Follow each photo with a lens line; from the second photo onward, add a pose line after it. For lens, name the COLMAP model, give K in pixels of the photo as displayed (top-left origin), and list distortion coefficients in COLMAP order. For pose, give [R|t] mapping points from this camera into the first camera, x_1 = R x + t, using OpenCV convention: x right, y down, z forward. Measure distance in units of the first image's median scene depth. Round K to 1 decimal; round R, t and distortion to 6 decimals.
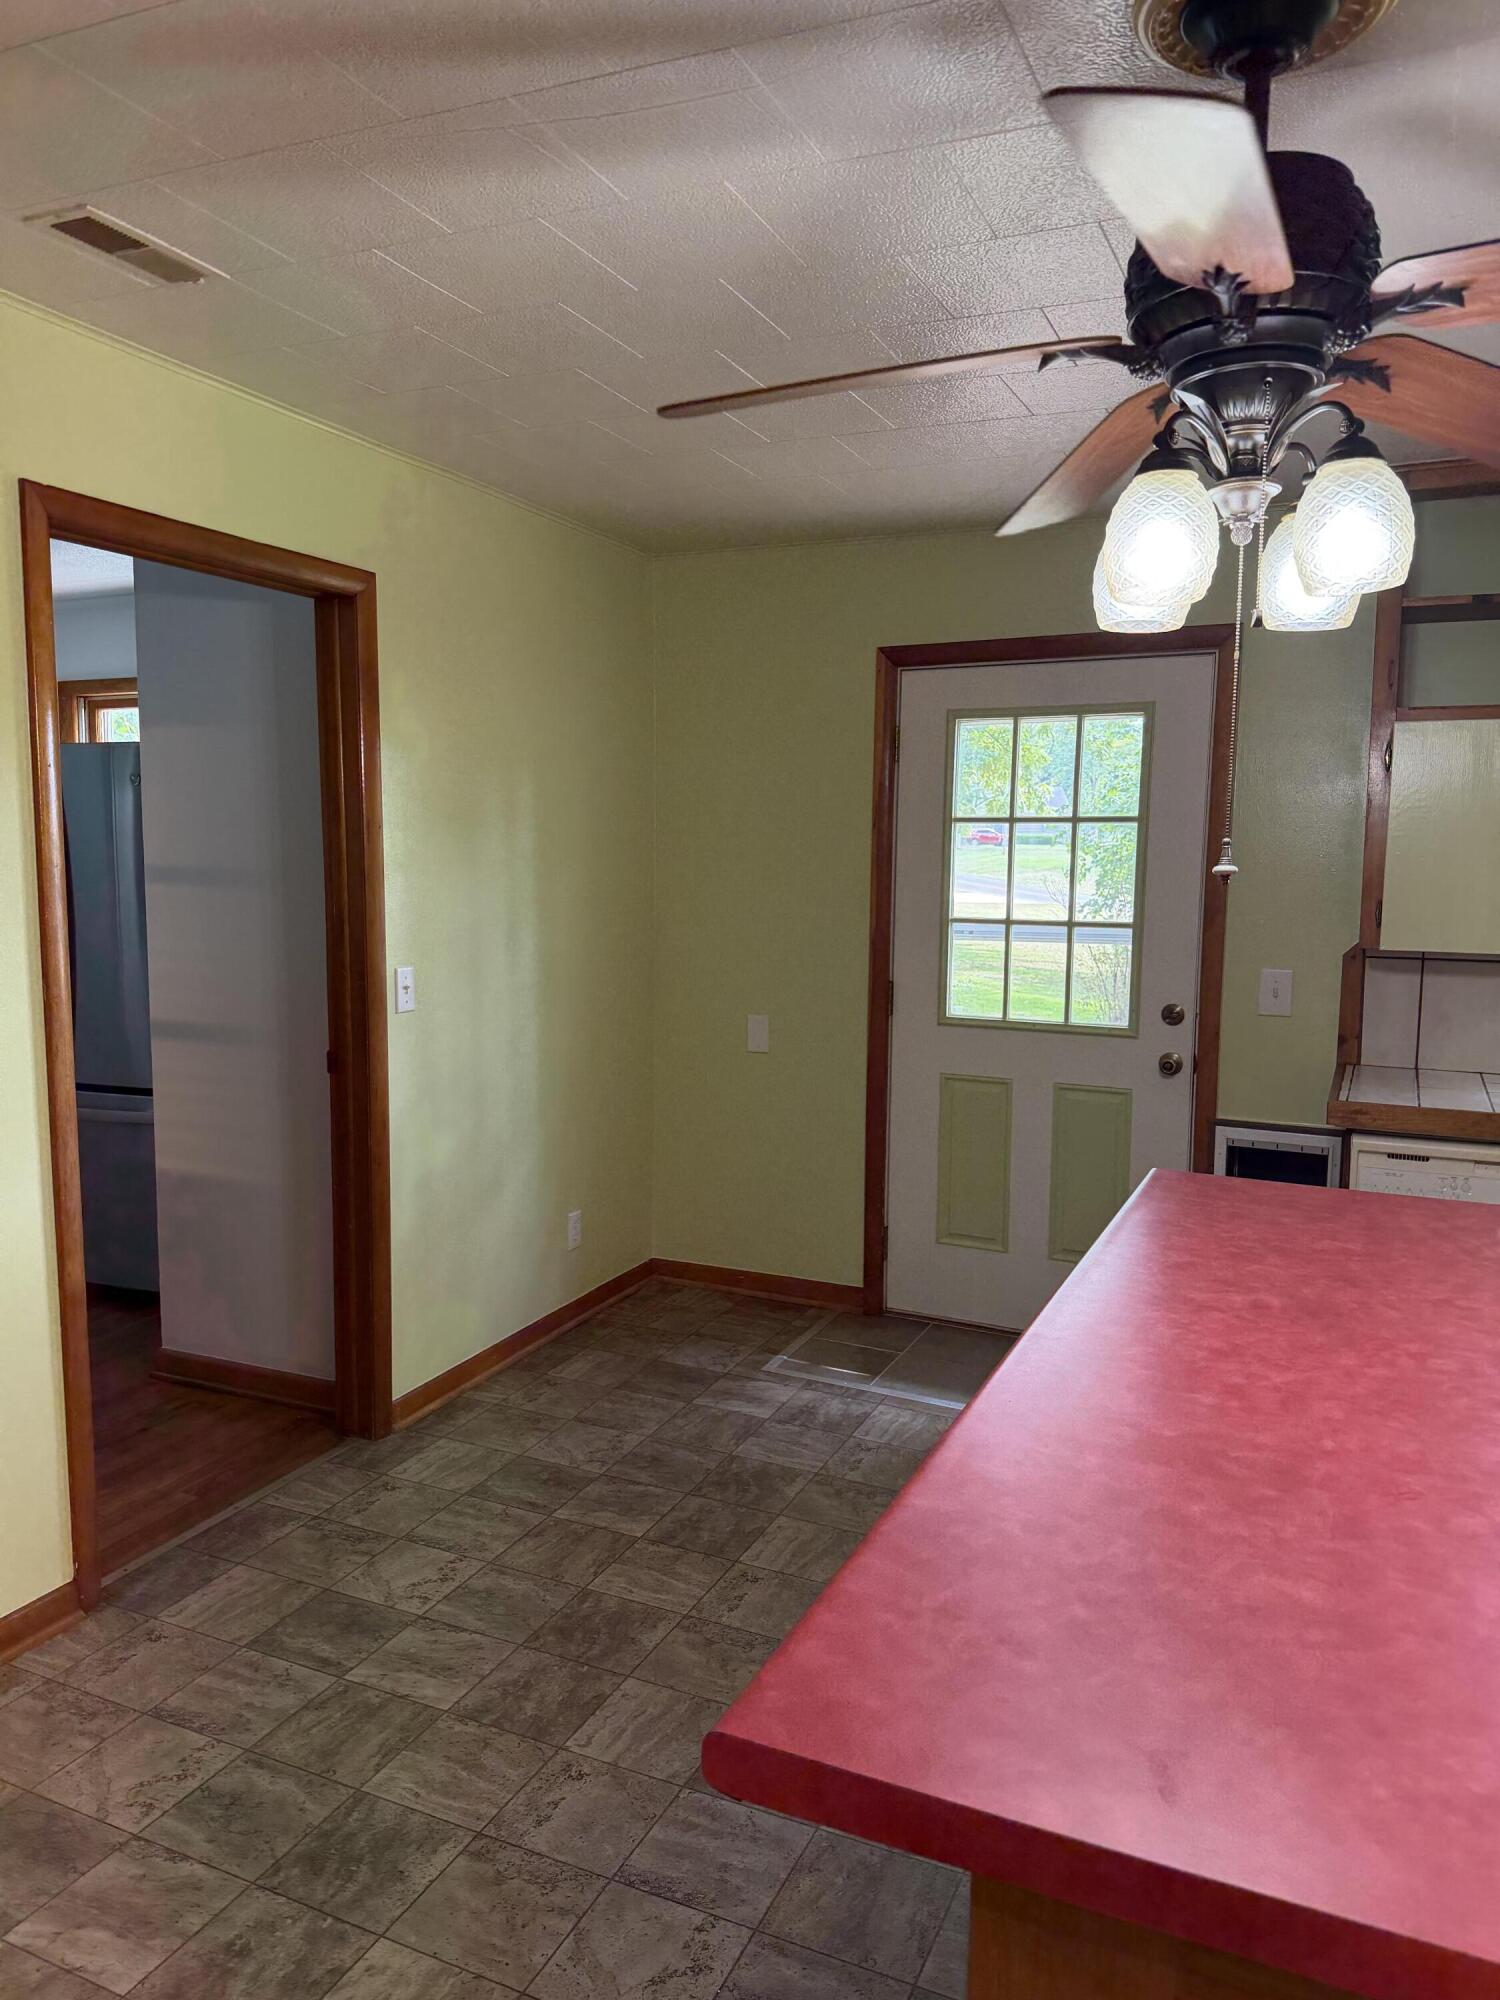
lens RADIAL K [[1414.0, 0, 750.0], [0, 1414.0, 1000.0], [0, 0, 1]] dist [0.026879, -0.111785]
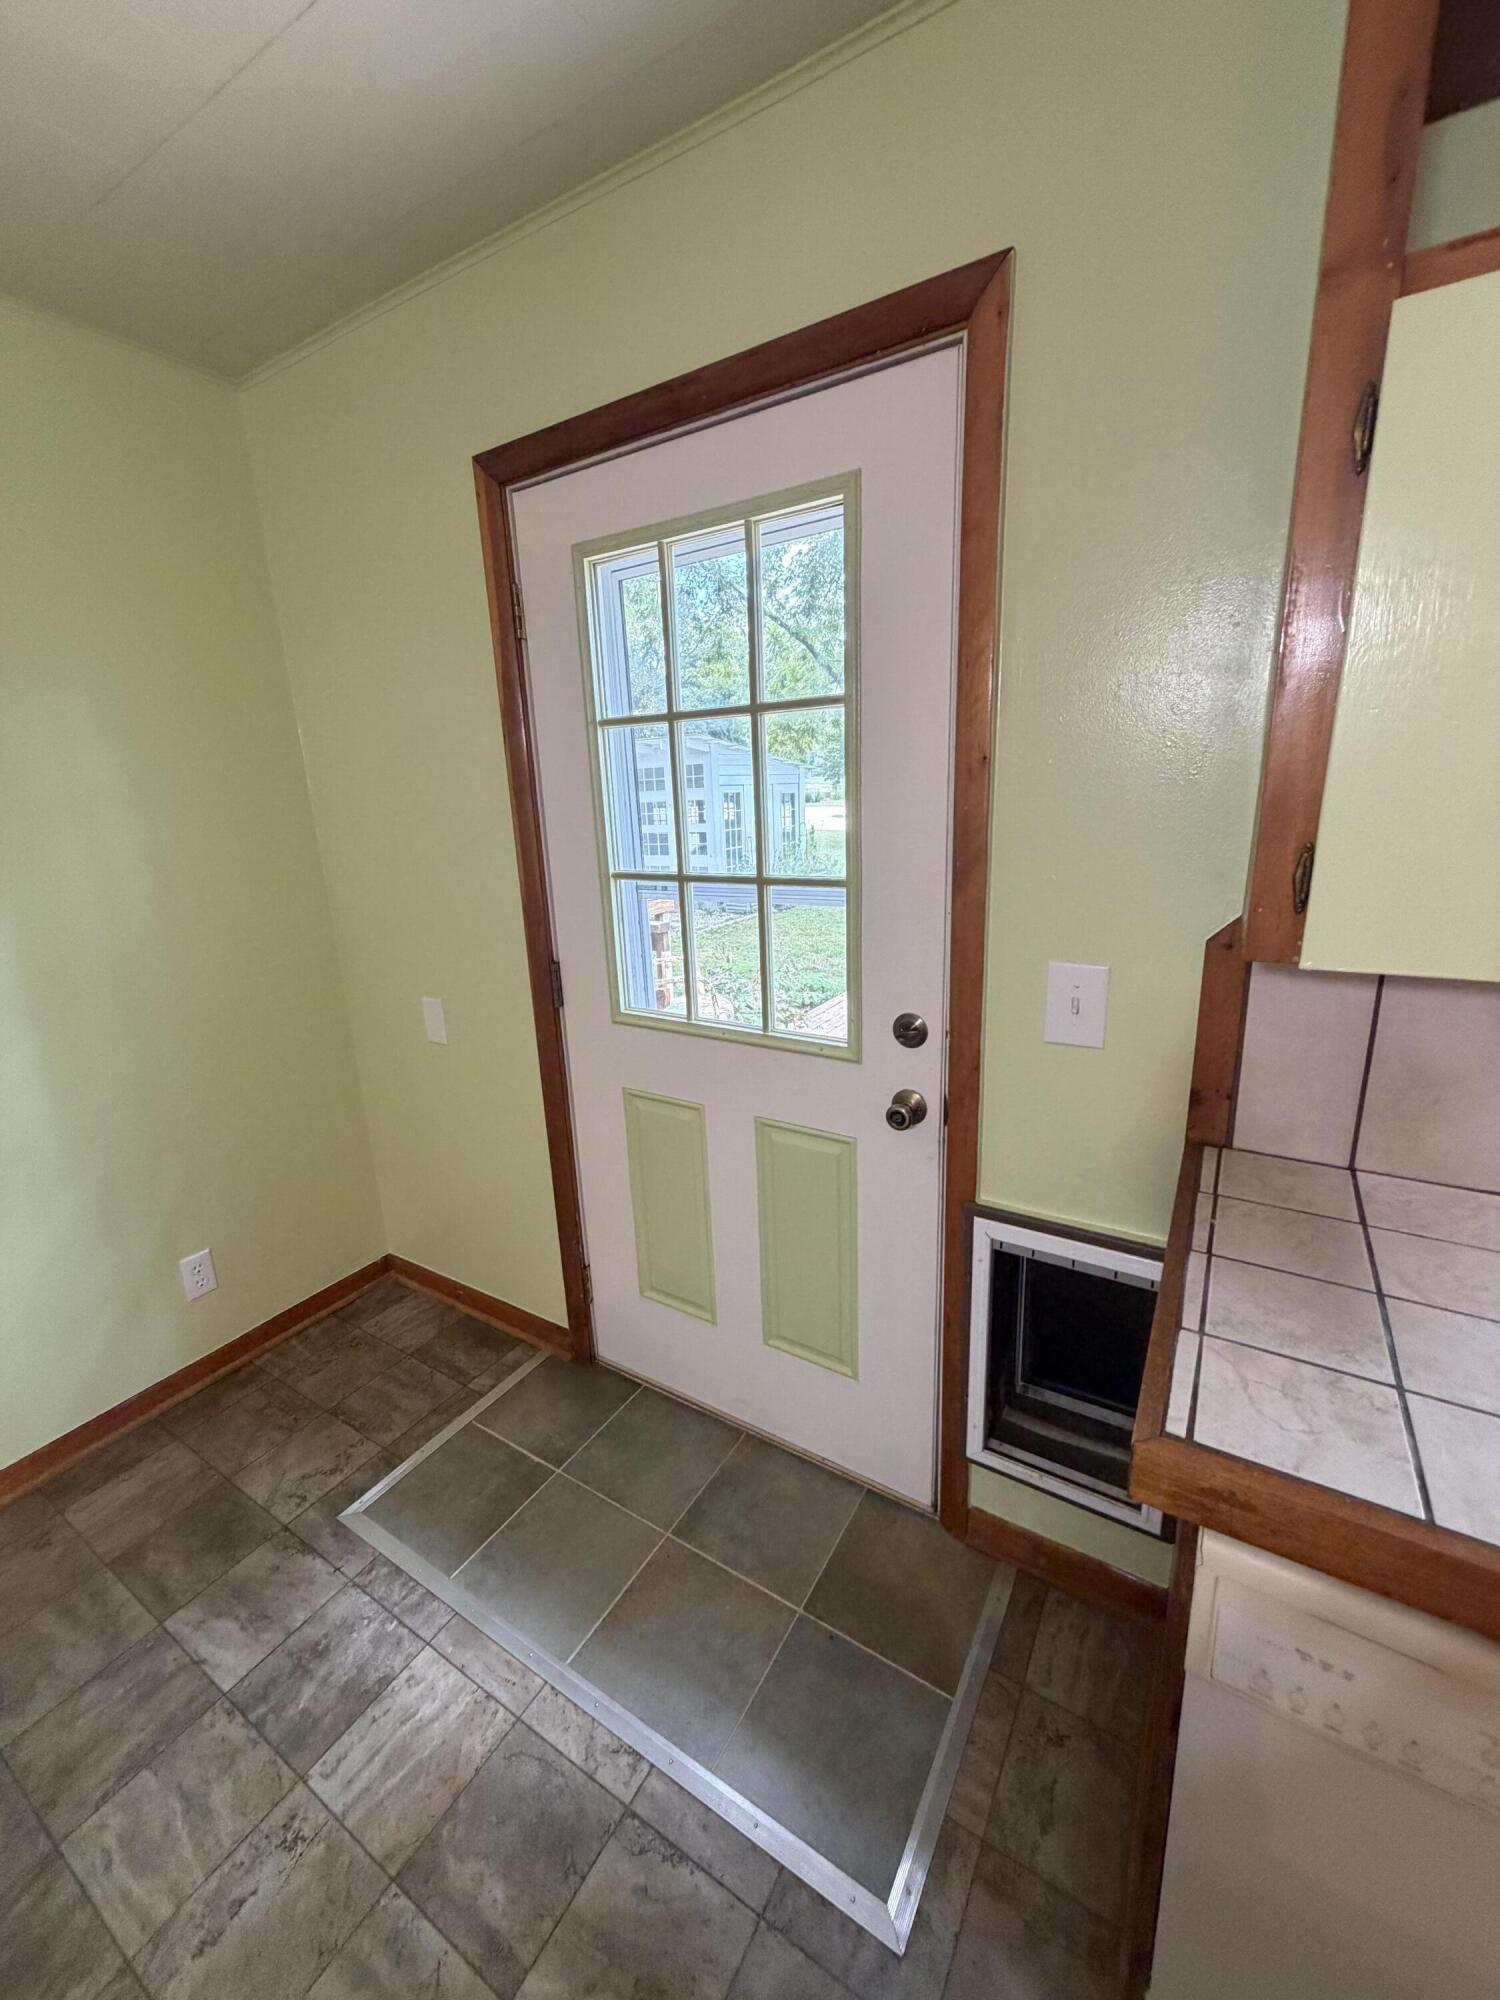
lens RADIAL K [[826.2, 0, 750.0], [0, 826.2, 1000.0], [0, 0, 1]] dist [-0.001187, 0.000055]
pose [[0.992863, -0.015739, -0.118214, 0.267653], [0.032643, 0.989264, 0.142448, -0.054912], [0.114703, -0.145291, 0.982718, 0.631982]]
